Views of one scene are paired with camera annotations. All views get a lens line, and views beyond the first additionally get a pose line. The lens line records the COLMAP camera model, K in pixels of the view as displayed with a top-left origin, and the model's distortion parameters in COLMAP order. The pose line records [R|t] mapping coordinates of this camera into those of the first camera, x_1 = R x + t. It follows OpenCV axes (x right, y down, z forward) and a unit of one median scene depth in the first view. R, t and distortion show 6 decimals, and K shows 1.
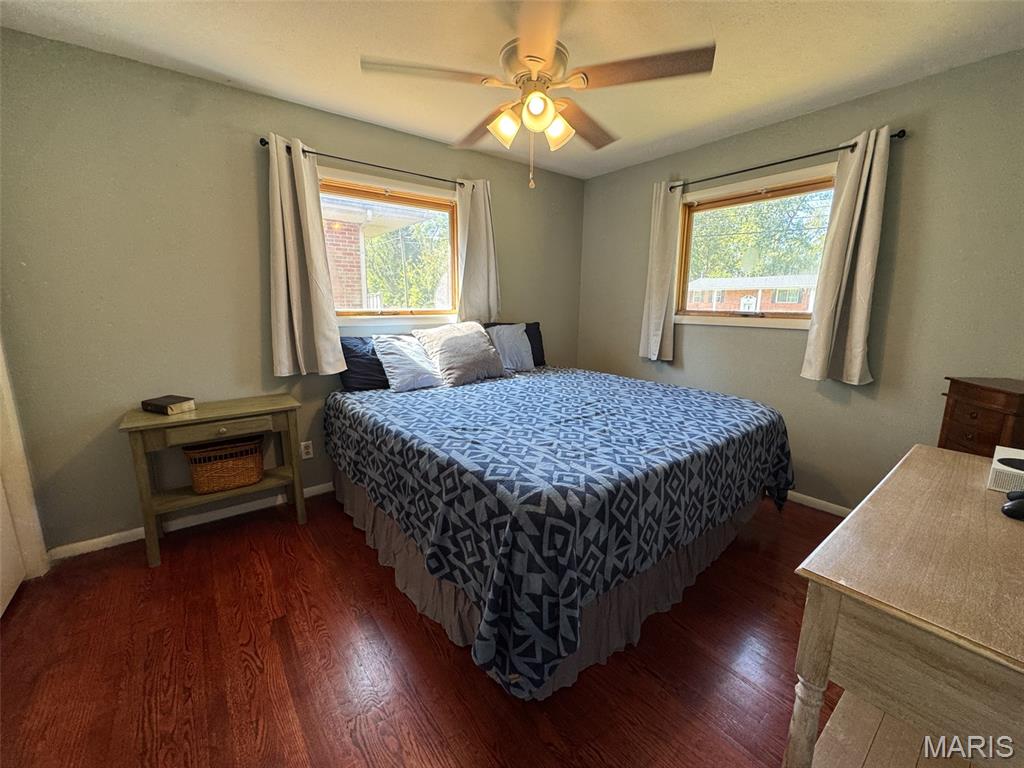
lens RADIAL K [[416.1, 0, 508.7], [0, 416.1, 385.0], [0, 0, 1]] dist [-0.000332, 0.000232]
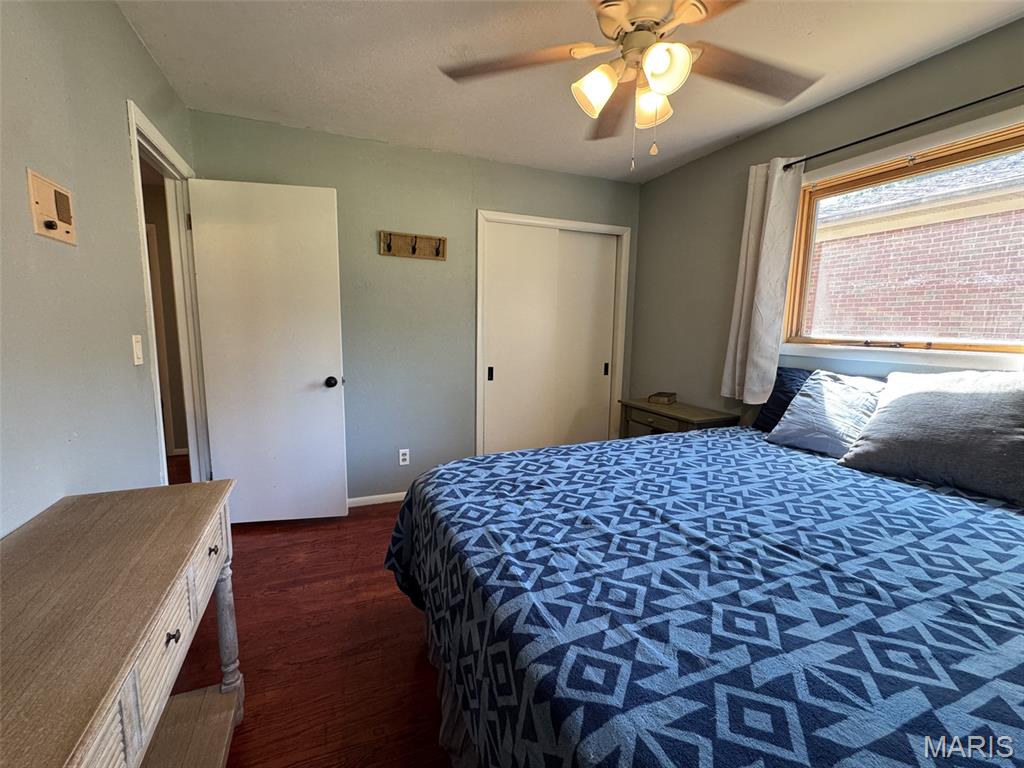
lens RADIAL K [[416.1, 0, 508.0], [0, 416.1, 383.3], [0, 0, 1]] dist [-0.000332, 0.000232]
pose [[-0.243280, 0.125828, -0.961760, 0.782730], [-0.203787, 0.962788, 0.177511, -0.167085], [0.948307, 0.239179, -0.208585, 0.905309]]
